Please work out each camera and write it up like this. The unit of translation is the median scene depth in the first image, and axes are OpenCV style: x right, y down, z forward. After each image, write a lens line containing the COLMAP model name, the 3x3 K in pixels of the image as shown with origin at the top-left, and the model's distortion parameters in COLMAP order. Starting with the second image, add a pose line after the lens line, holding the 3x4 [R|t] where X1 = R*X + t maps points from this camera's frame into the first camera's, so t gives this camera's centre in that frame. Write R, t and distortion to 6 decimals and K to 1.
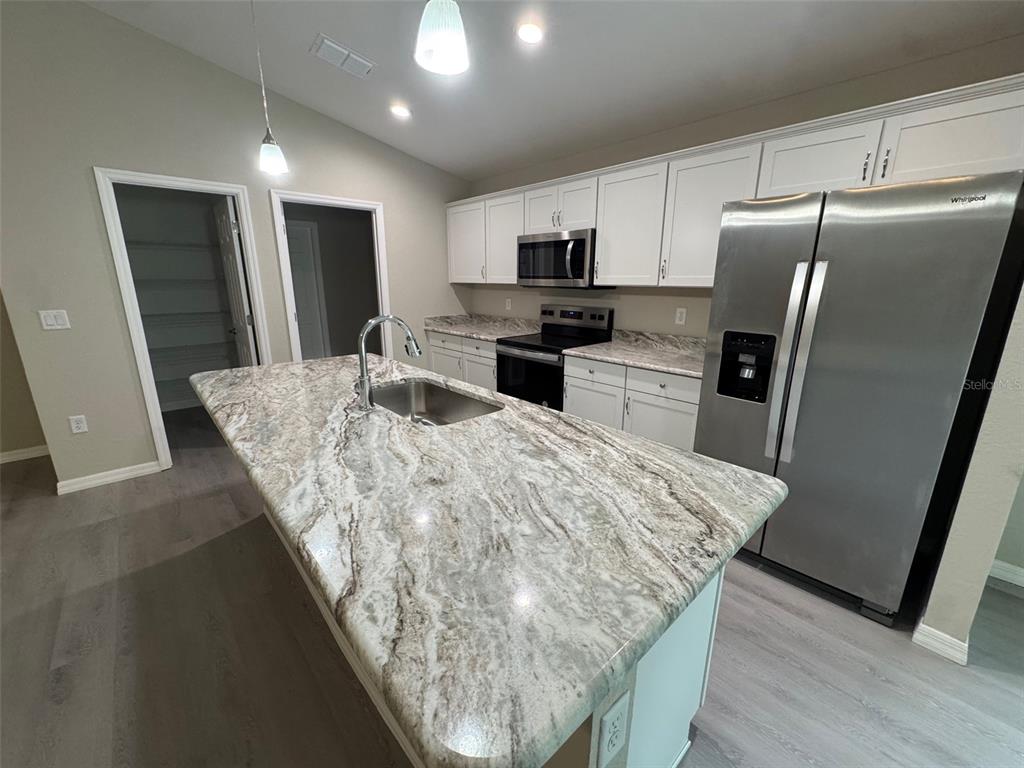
lens RADIAL K [[405.8, 0, 512.0], [0, 405.8, 384.0], [0, 0, 1]] dist [-0.017870, -0.000041]
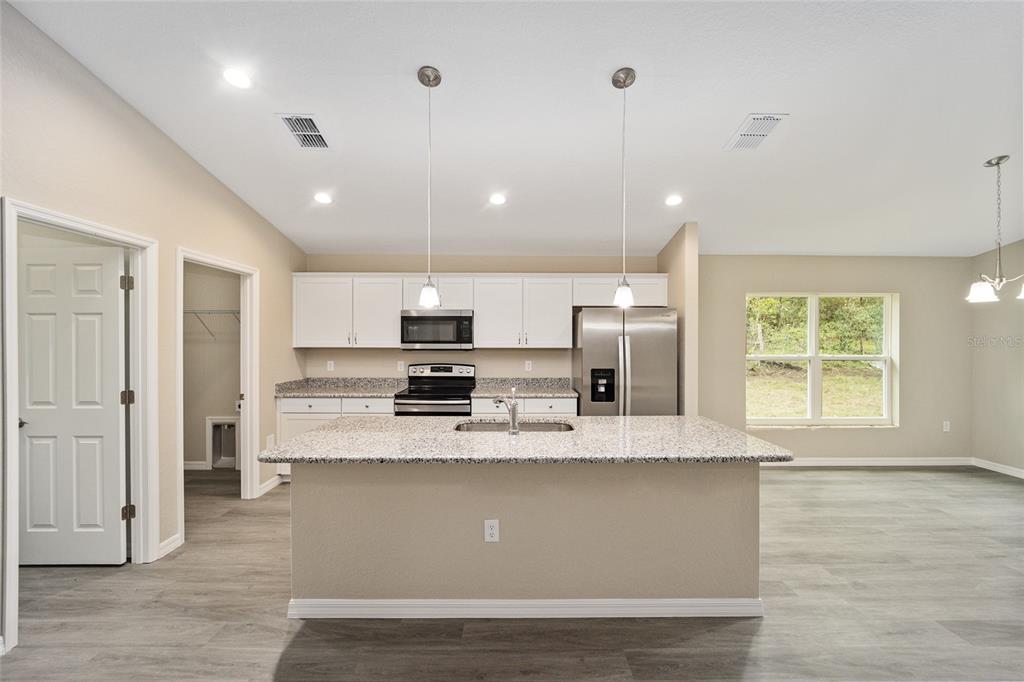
lens RADIAL K [[417.2, 0, 512.0], [0, 417.2, 341.0], [0, 0, 1]] dist [-0.000009, -0.005174]
pose [[0.663018, -0.004110, 0.748592, -0.810398], [0.189883, 0.968205, -0.162861, -0.003293], [-0.724121, 0.250124, 0.642718, -0.039838]]
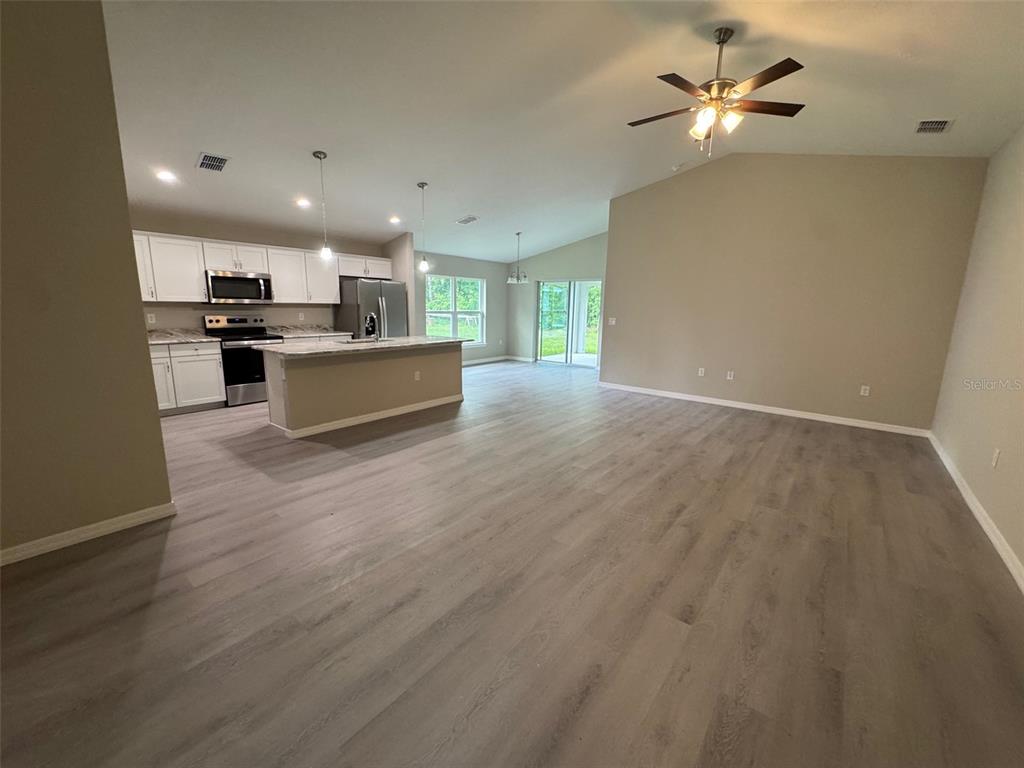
lens RADIAL K [[405.8, 0, 512.0], [0, 405.8, 384.0], [0, 0, 1]] dist [-0.017870, -0.000041]
pose [[-0.150014, -0.199036, 0.968442, -1.917283], [0.225278, 0.946879, 0.229500, -0.062073], [-0.962676, 0.252597, -0.097206, 0.186588]]
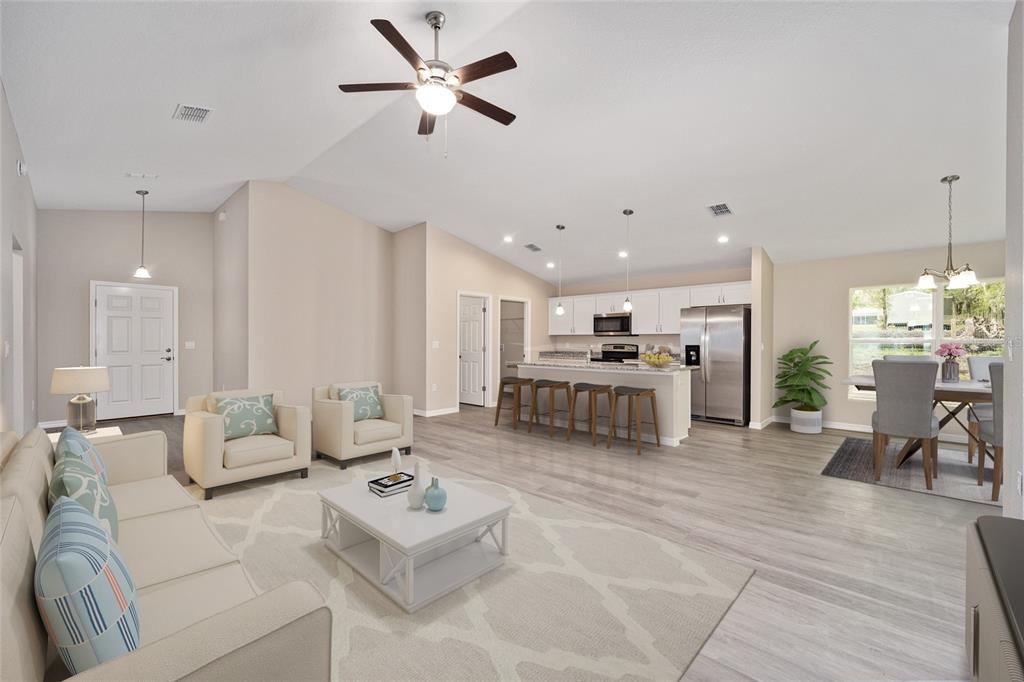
lens RADIAL K [[417.2, 0, 512.0], [0, 417.2, 341.0], [0, 0, 1]] dist [-0.000009, -0.005174]
pose [[0.996146, 0.001475, 0.087702, -0.747233], [0.020921, 0.967006, -0.253895, 0.425561], [-0.085183, 0.254751, 0.963247, -1.372316]]
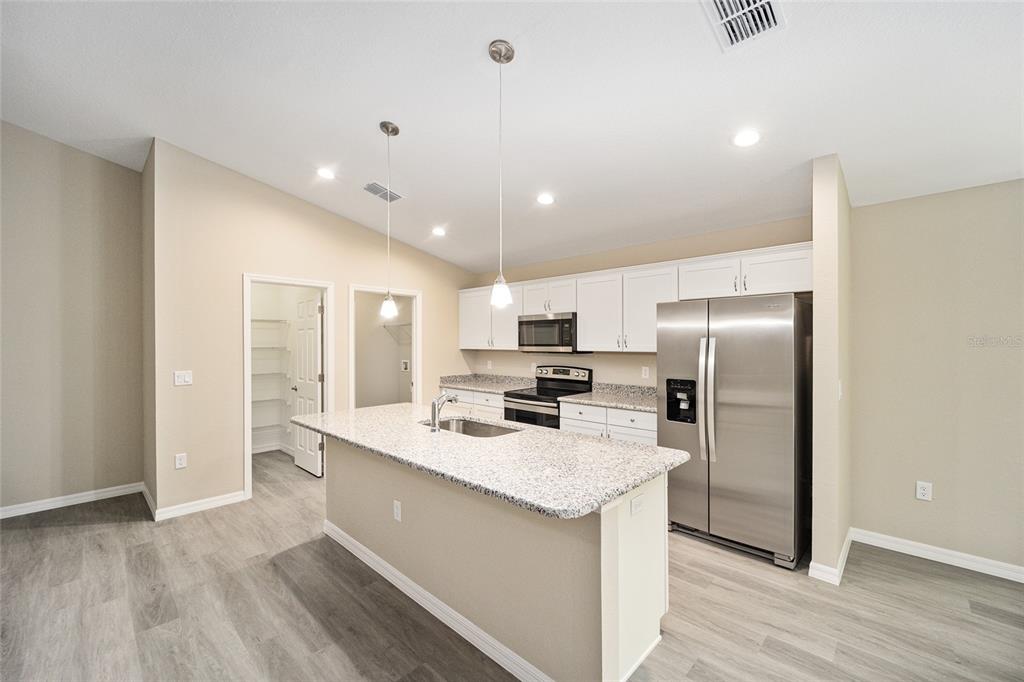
lens RADIAL K [[417.2, 0, 512.0], [0, 417.2, 341.0], [0, 0, 1]] dist [-0.000009, -0.005174]
pose [[0.997265, -0.005904, 0.073674, -0.125557], [0.024576, 0.966576, -0.255198, 0.082552], [-0.069705, 0.256310, 0.964078, -0.368036]]
